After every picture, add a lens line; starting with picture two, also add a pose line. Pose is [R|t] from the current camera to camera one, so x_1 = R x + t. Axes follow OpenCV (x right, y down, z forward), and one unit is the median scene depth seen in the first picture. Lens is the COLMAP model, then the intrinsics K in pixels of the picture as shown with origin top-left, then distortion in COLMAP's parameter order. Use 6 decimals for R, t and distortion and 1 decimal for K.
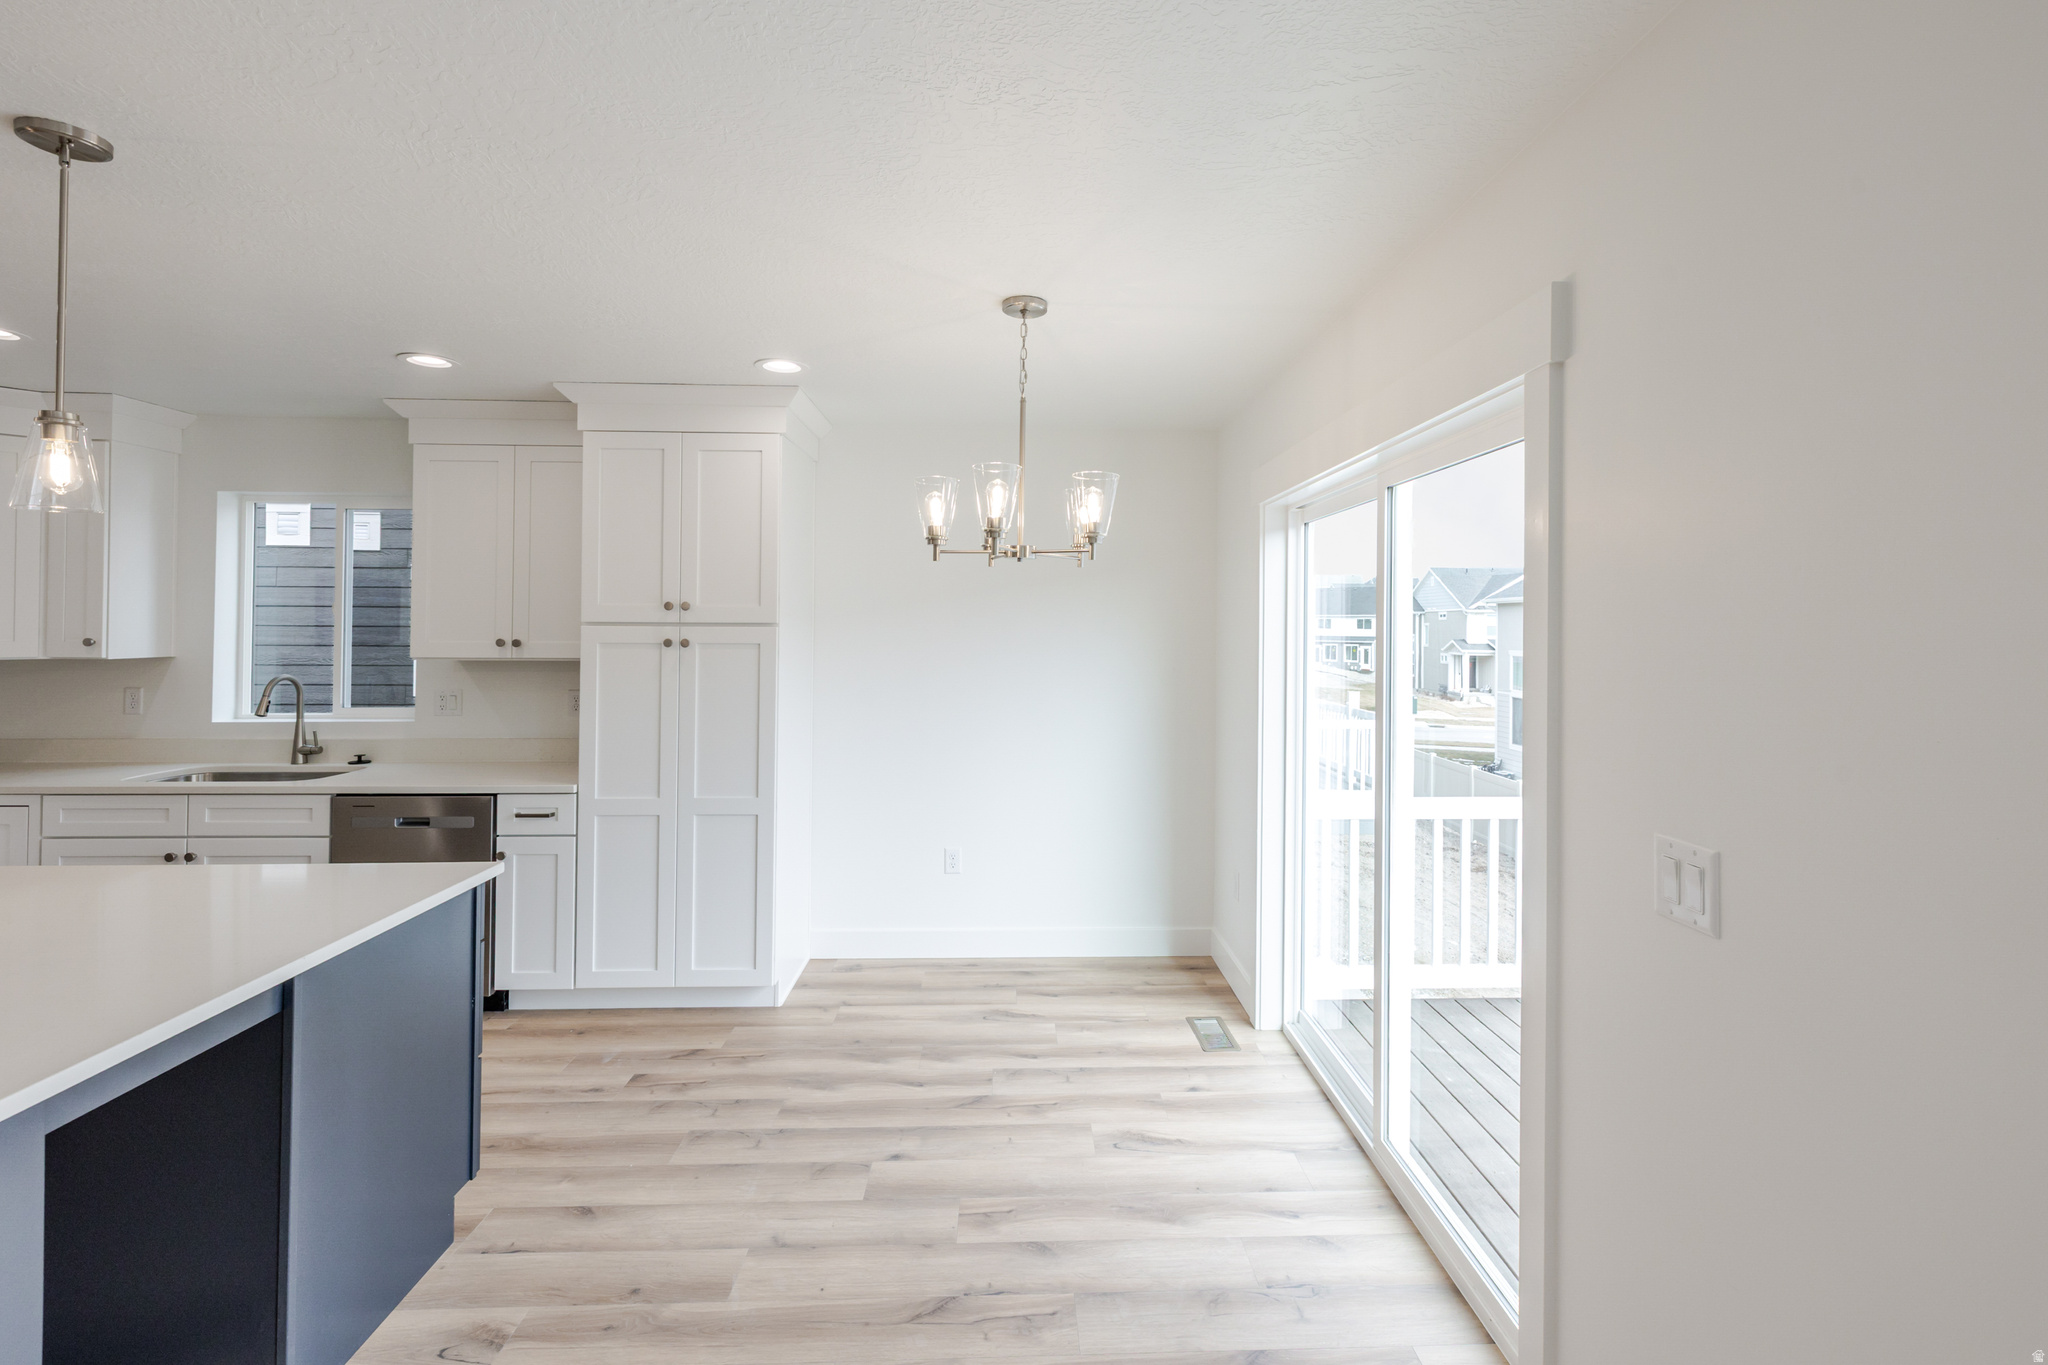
lens RADIAL K [[905.6, 0, 1043.5], [0, 905.6, 599.6], [0, 0, 1]] dist [-0.001471, 0.001062]
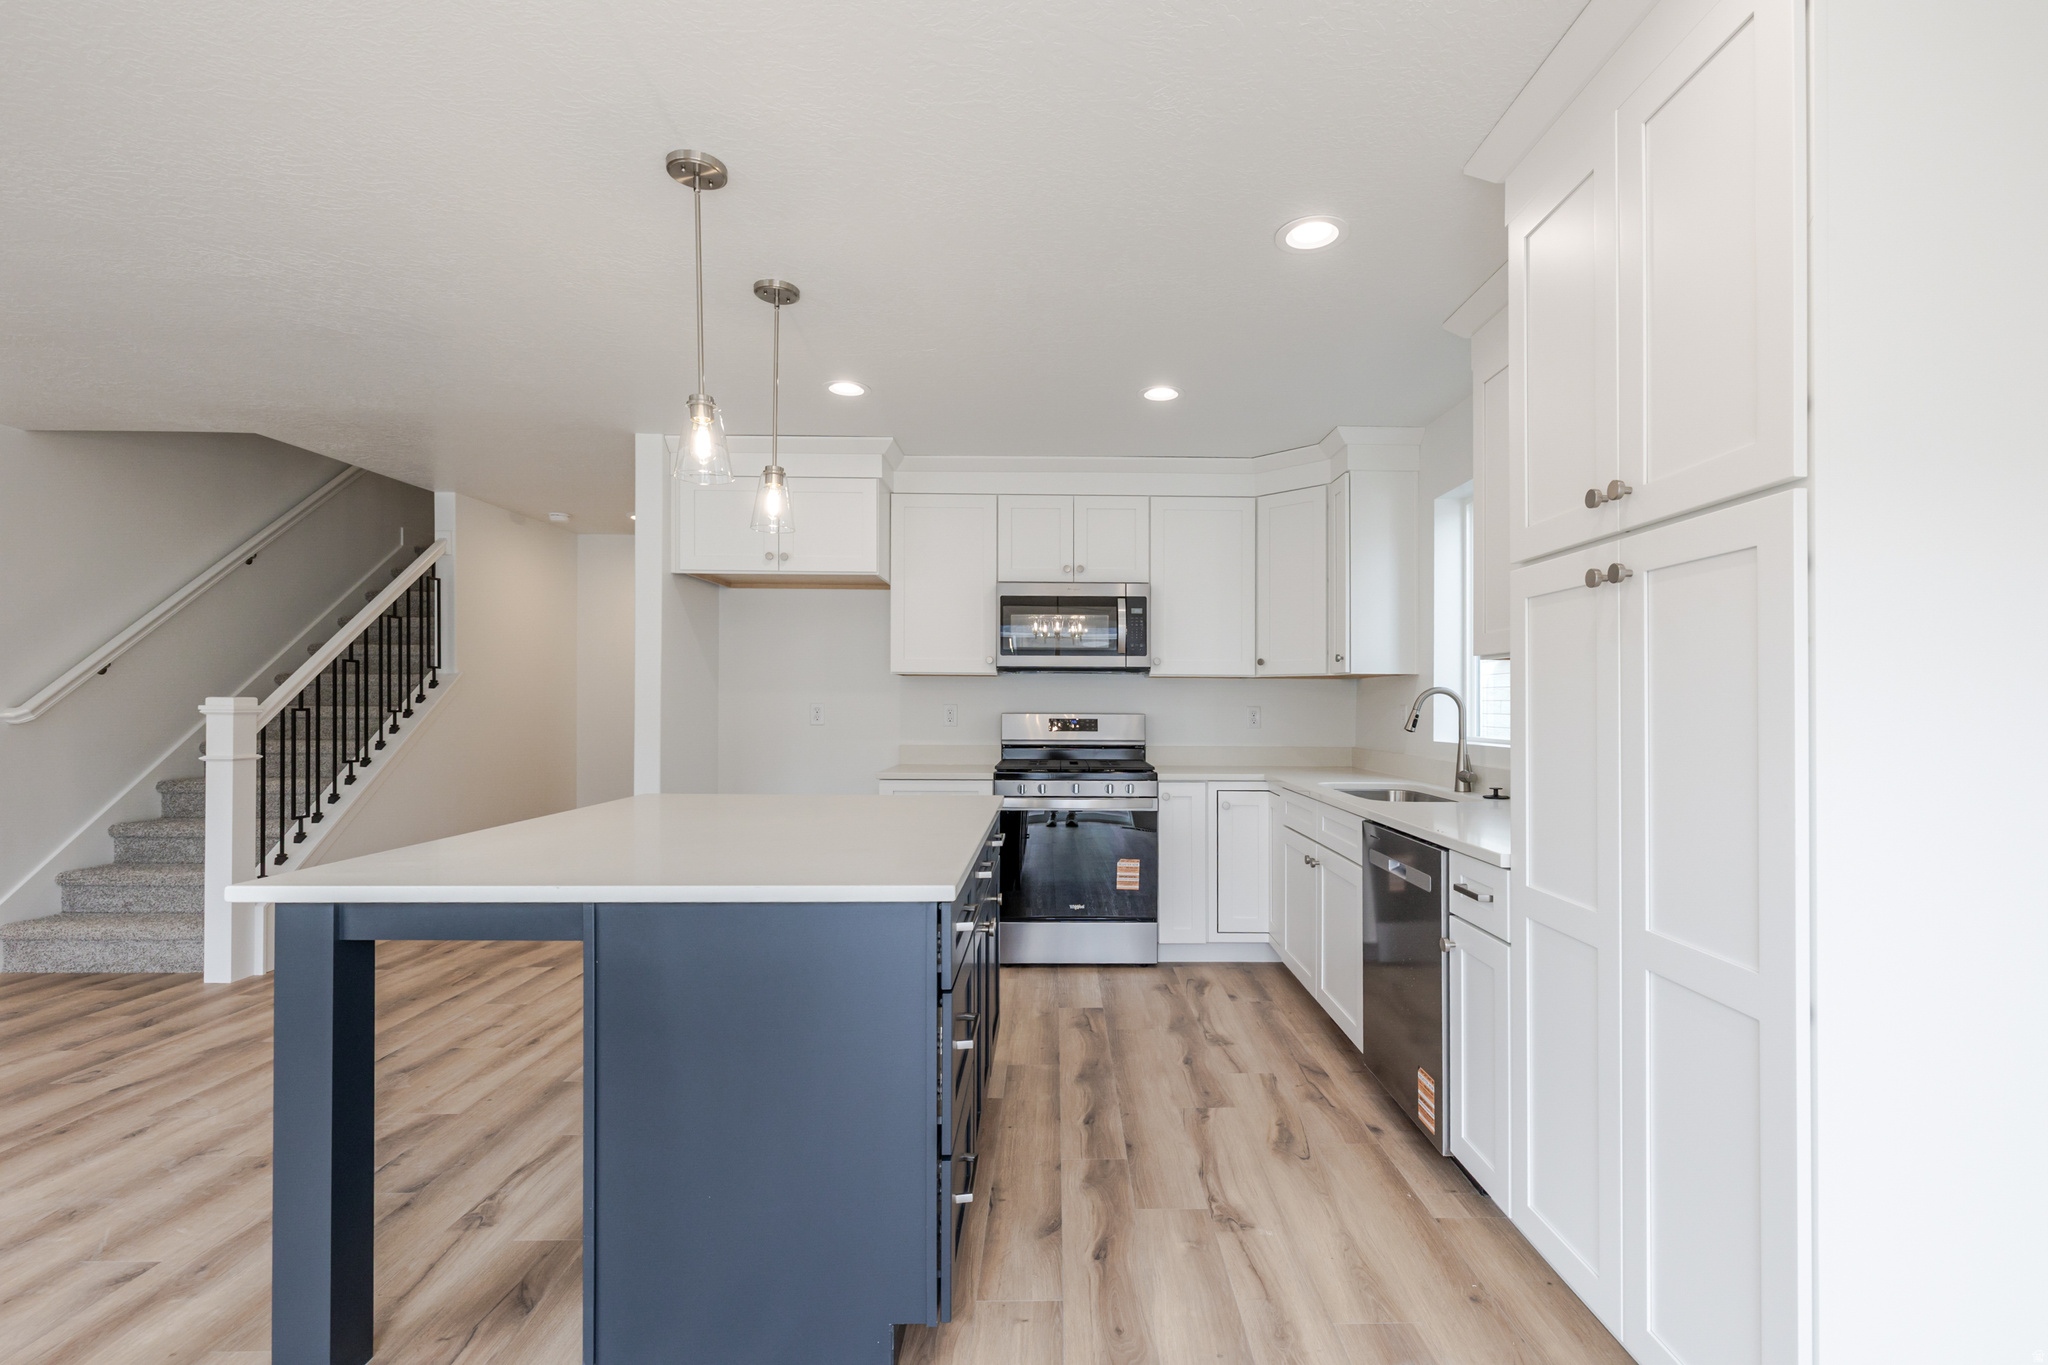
lens RADIAL K [[905.6, 0, 1083.6], [0, 905.6, 690.0], [0, 0, 1]] dist [-0.001471, 0.001062]
pose [[-0.010928, -0.022987, -0.999676, 0.049883], [0.021742, 0.999494, -0.023221, 0.111104], [0.999704, -0.021989, -0.010422, 0.750487]]
